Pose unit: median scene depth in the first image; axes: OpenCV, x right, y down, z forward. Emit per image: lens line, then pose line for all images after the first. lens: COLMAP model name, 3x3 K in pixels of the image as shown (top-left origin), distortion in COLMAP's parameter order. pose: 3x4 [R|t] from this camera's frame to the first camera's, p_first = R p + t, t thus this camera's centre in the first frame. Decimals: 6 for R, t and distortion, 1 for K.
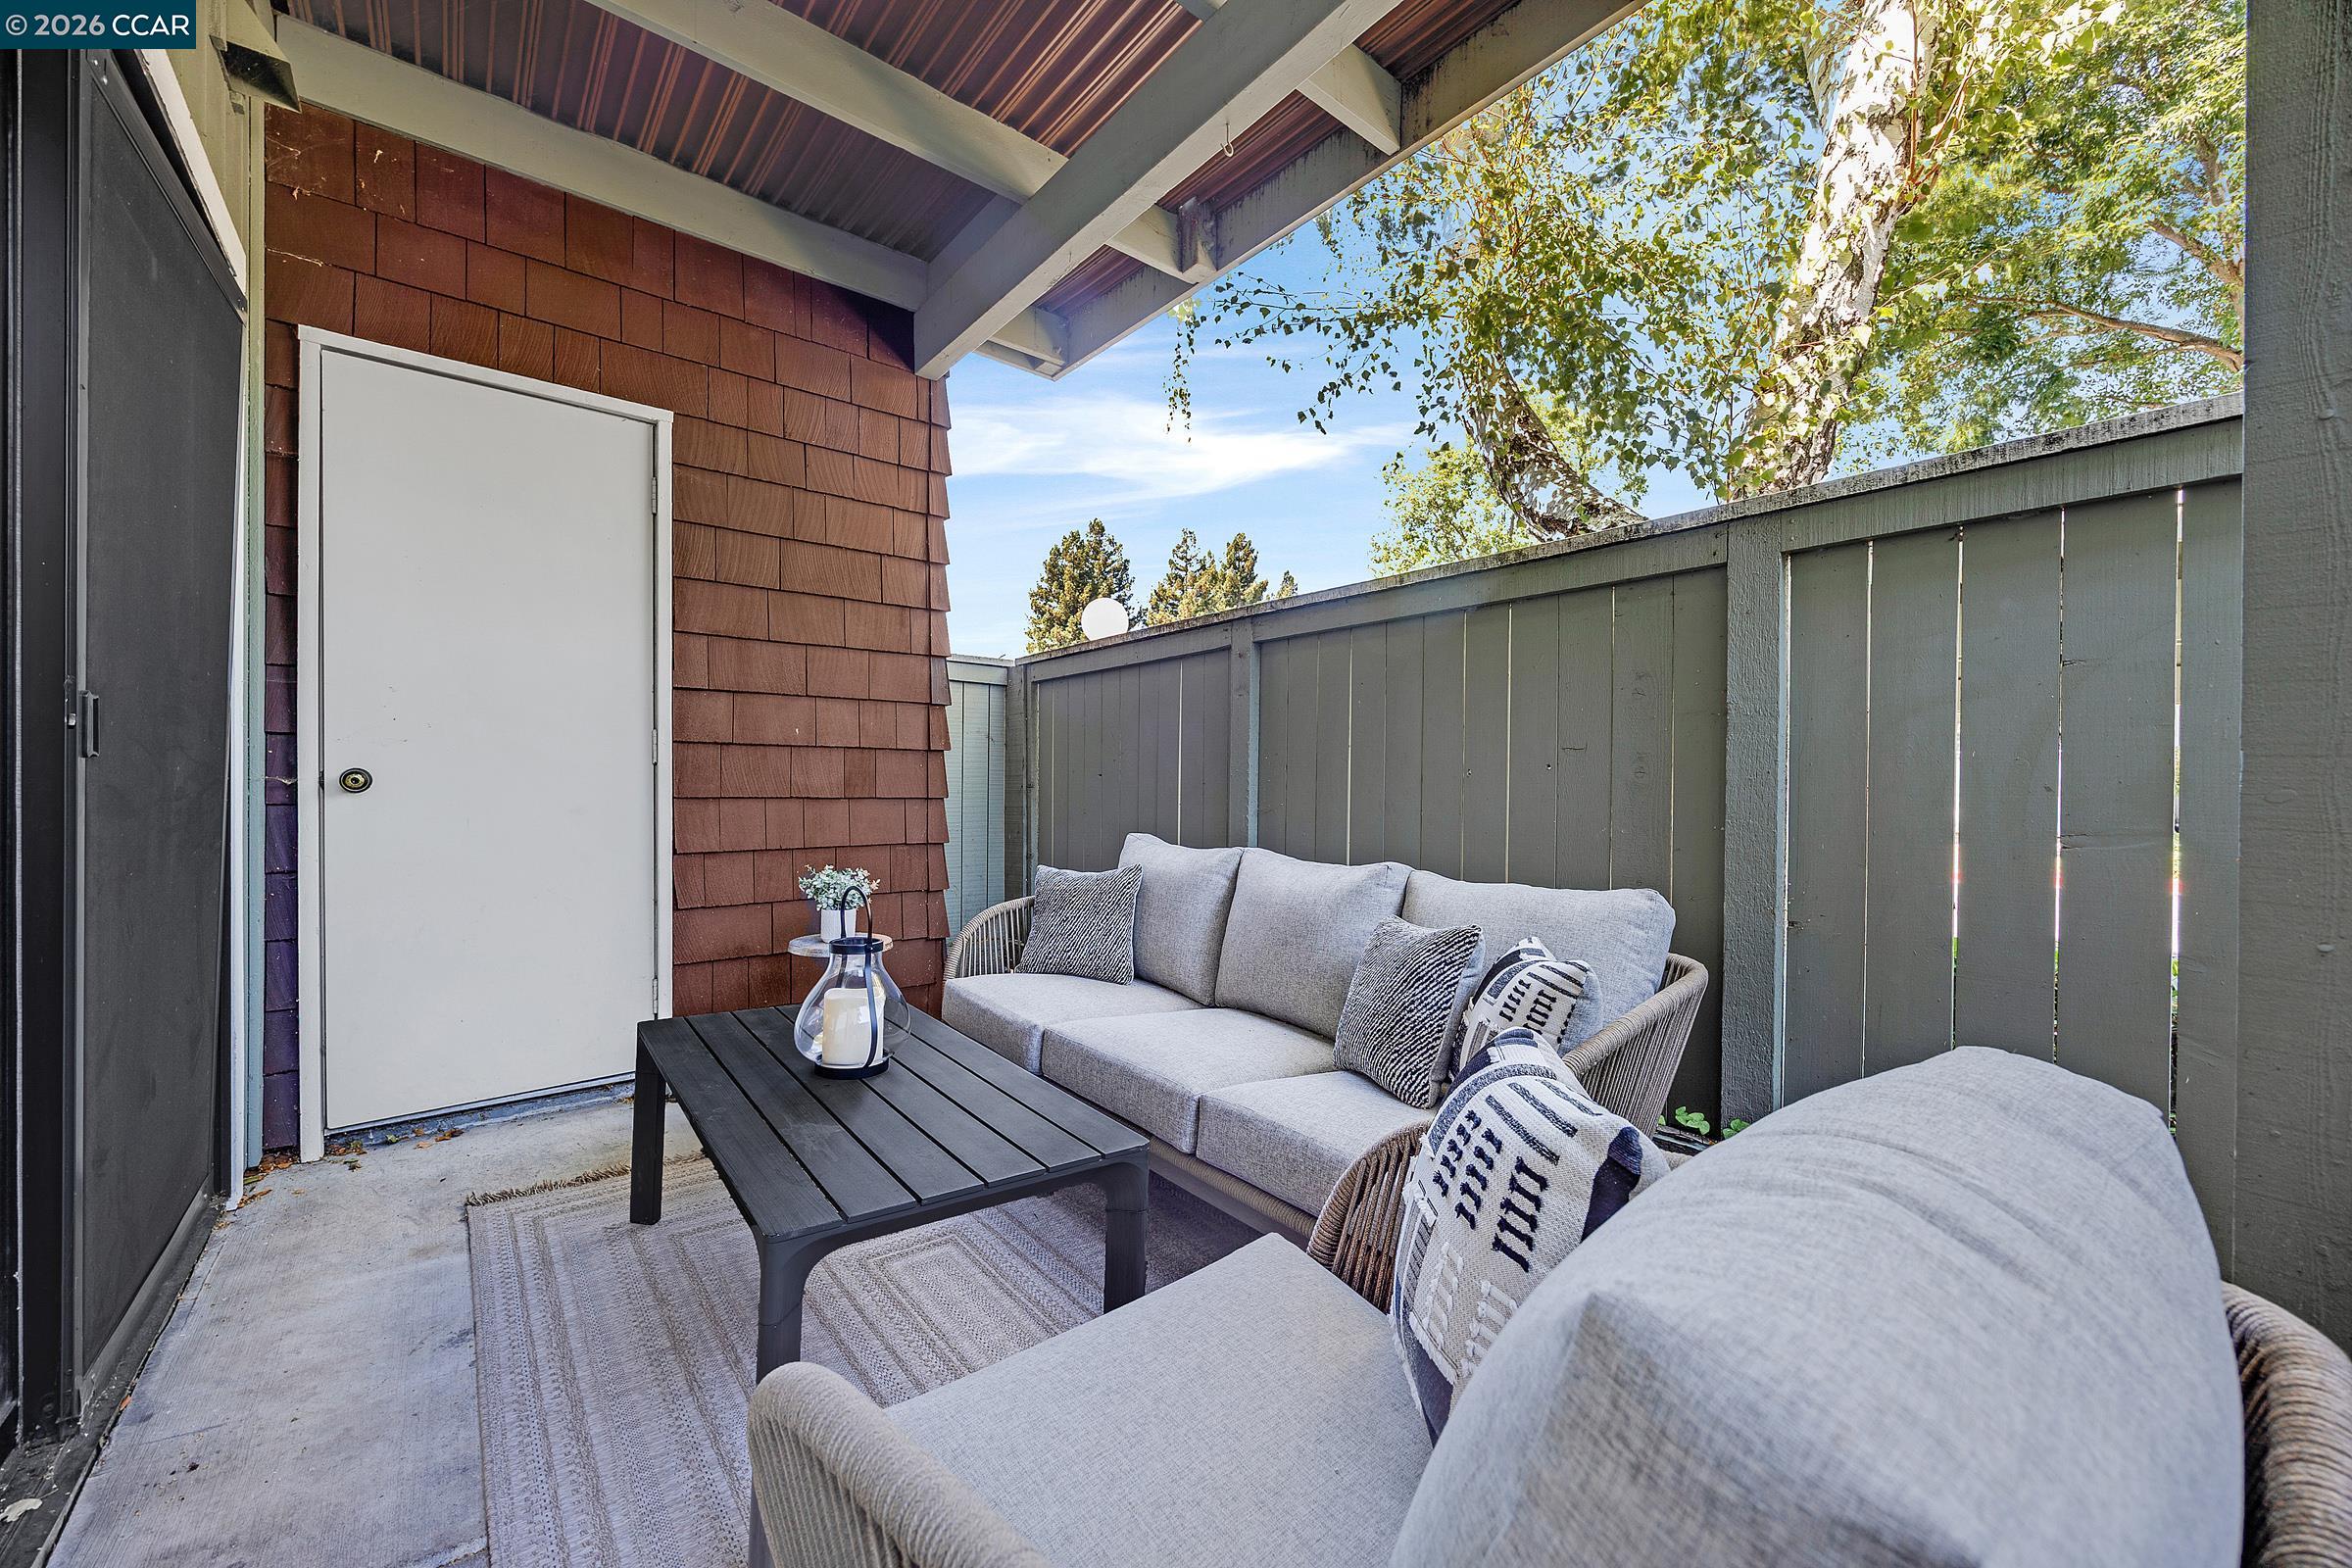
lens RADIAL K [[900.5, 0, 1180.9], [0, 900.5, 789.1], [0, 0, 1]] dist [-0.009969, -0.000093]
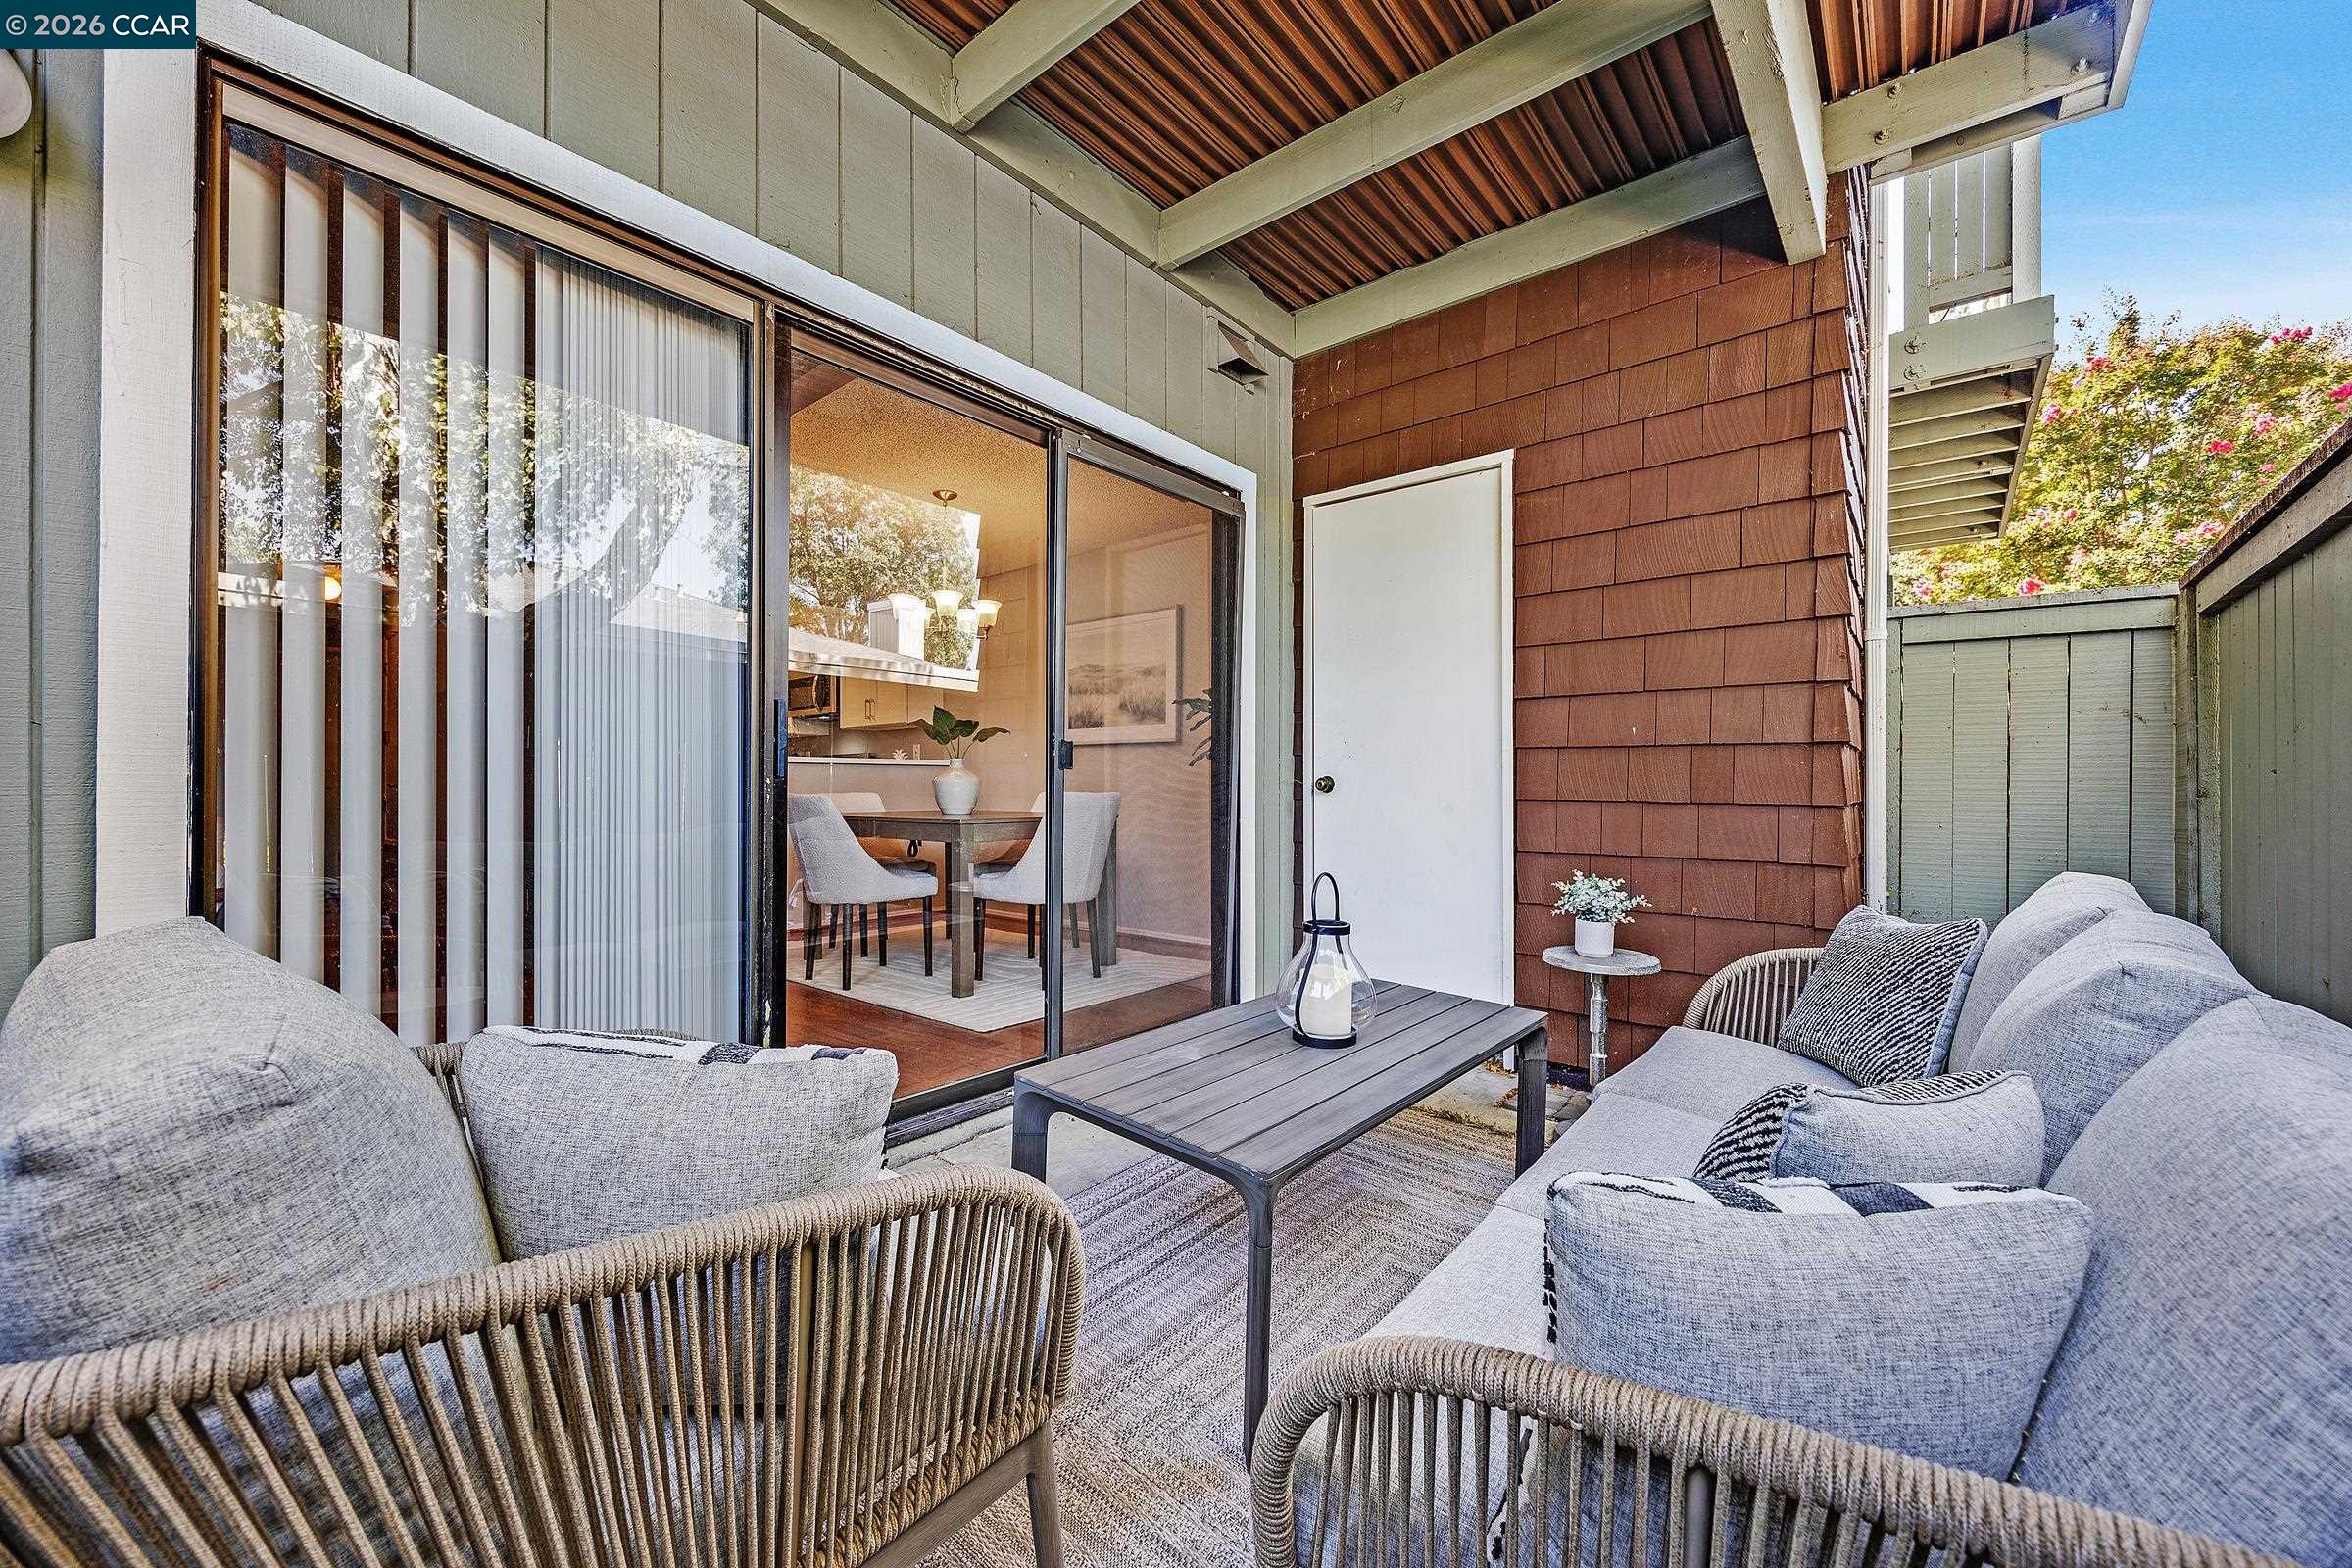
lens RADIAL K [[900.5, 0, 1180.9], [0, 900.5, 789.1], [0, 0, 1]] dist [-0.009969, -0.000093]
pose [[0.189005, -0.006067, -0.981957, 0.430620], [-0.016198, 0.999826, -0.009296, 0.013504], [0.981842, 0.017662, 0.188874, 0.392132]]
